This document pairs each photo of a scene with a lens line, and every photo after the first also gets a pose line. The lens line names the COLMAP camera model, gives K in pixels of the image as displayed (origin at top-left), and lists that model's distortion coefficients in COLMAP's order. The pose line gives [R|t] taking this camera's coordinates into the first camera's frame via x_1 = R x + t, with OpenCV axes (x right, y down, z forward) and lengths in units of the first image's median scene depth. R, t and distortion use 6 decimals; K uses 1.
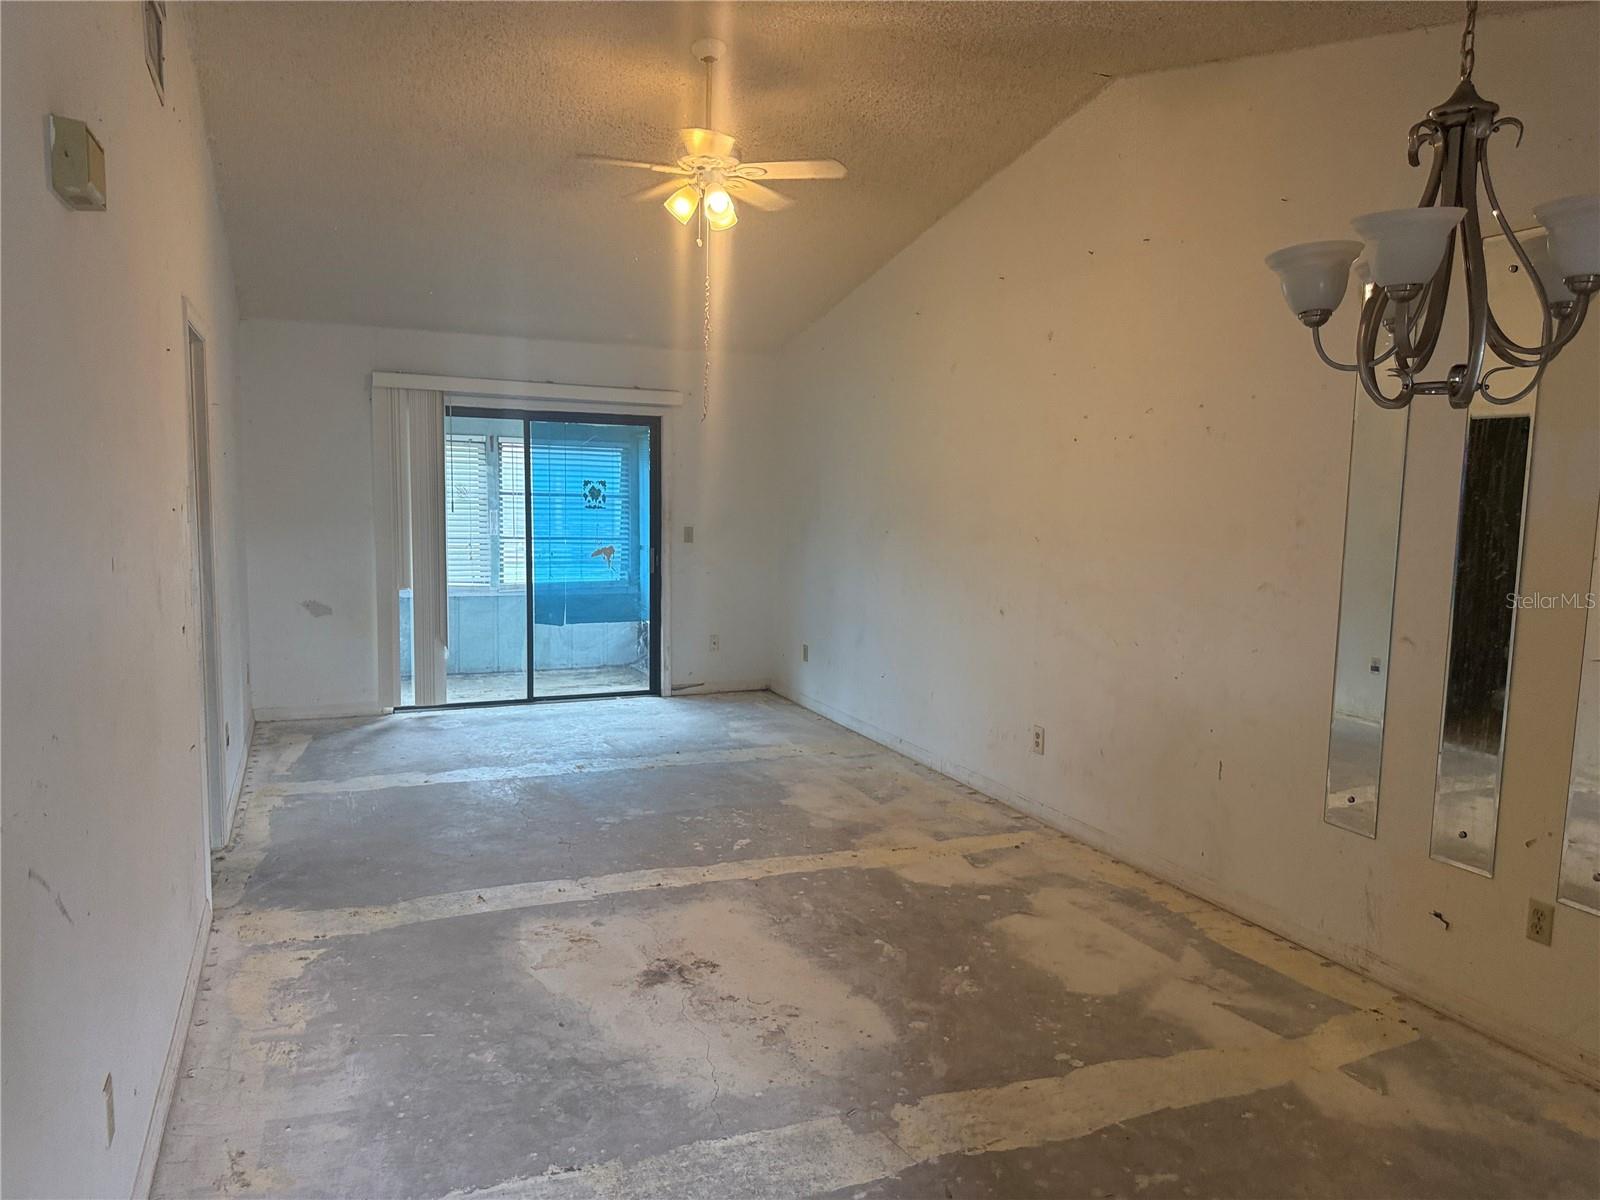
lens RADIAL K [[1135.6, 0, 800.0], [0, 1135.6, 600.0], [0, 0, 1]] dist [0.056540, -0.061459]
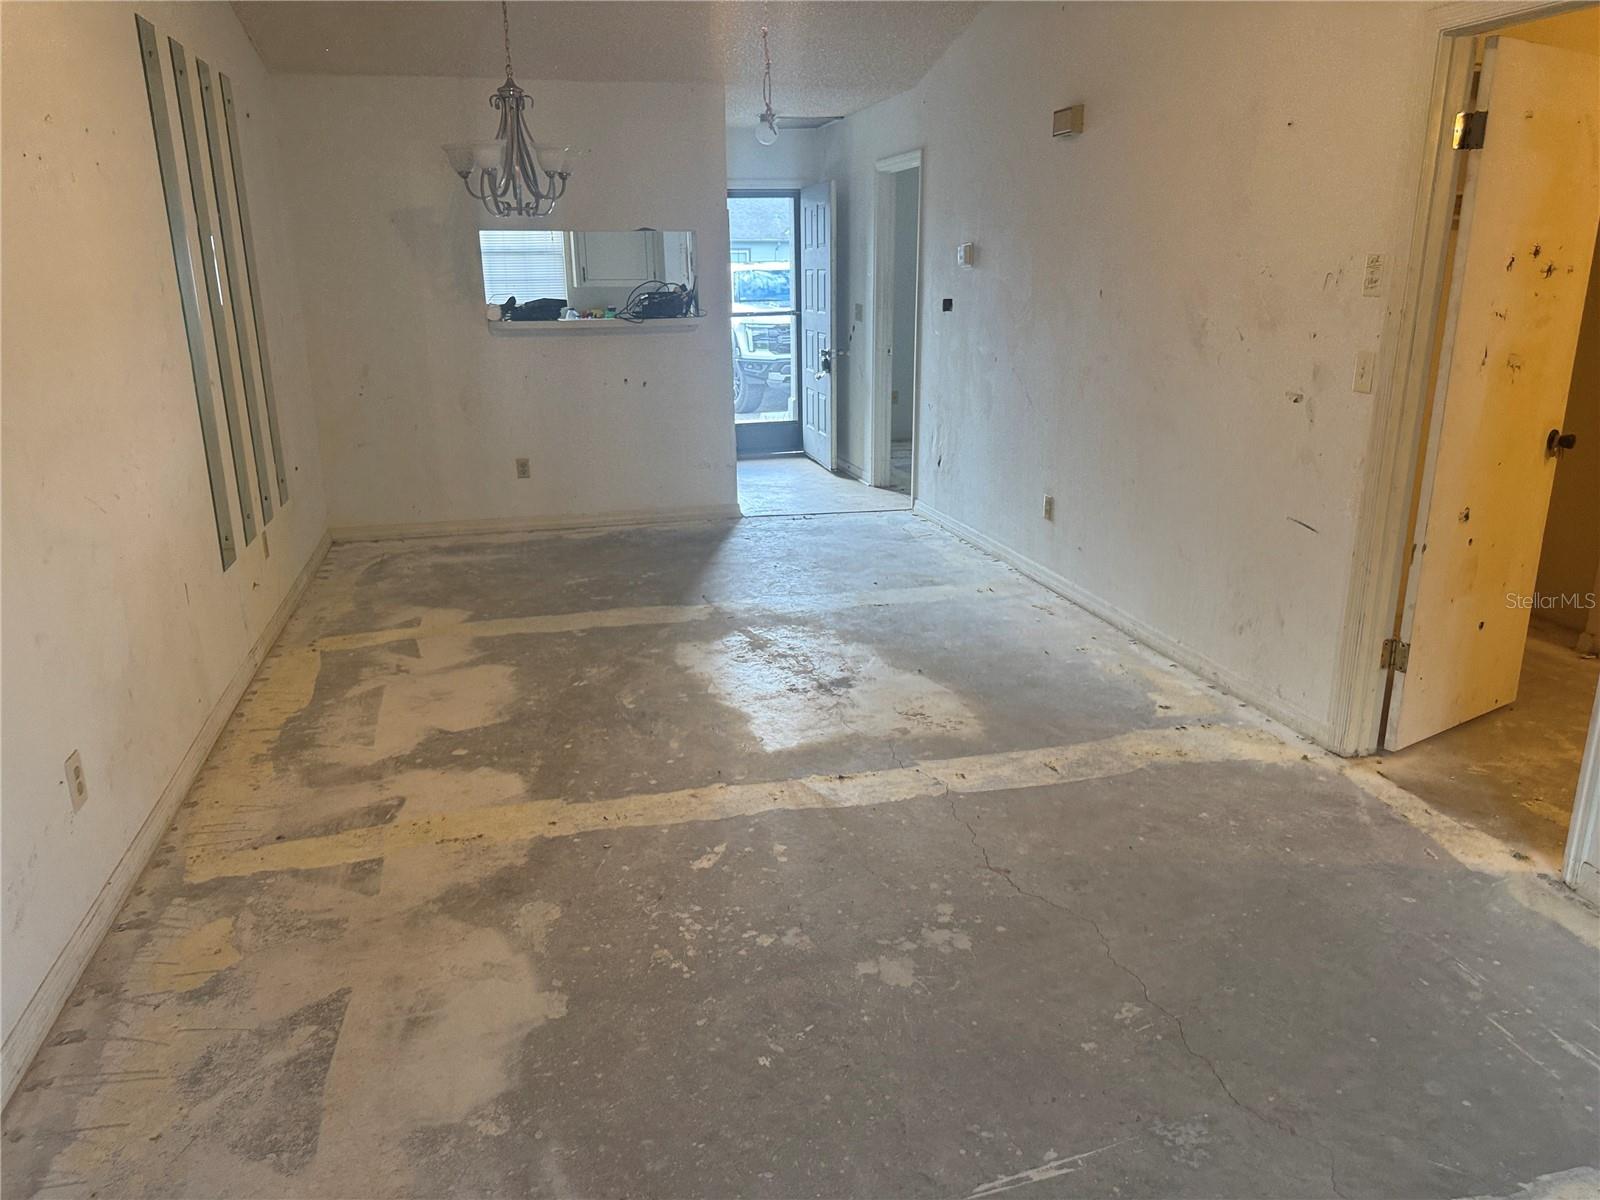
lens RADIAL K [[1135.6, 0, 800.0], [0, 1135.6, 600.0], [0, 0, 1]] dist [0.056540, -0.061459]
pose [[-0.989250, -0.051873, 0.136728, -0.208635], [0.003509, 0.926284, 0.376811, -0.172090], [-0.146195, 0.373240, -0.916144, 1.780467]]
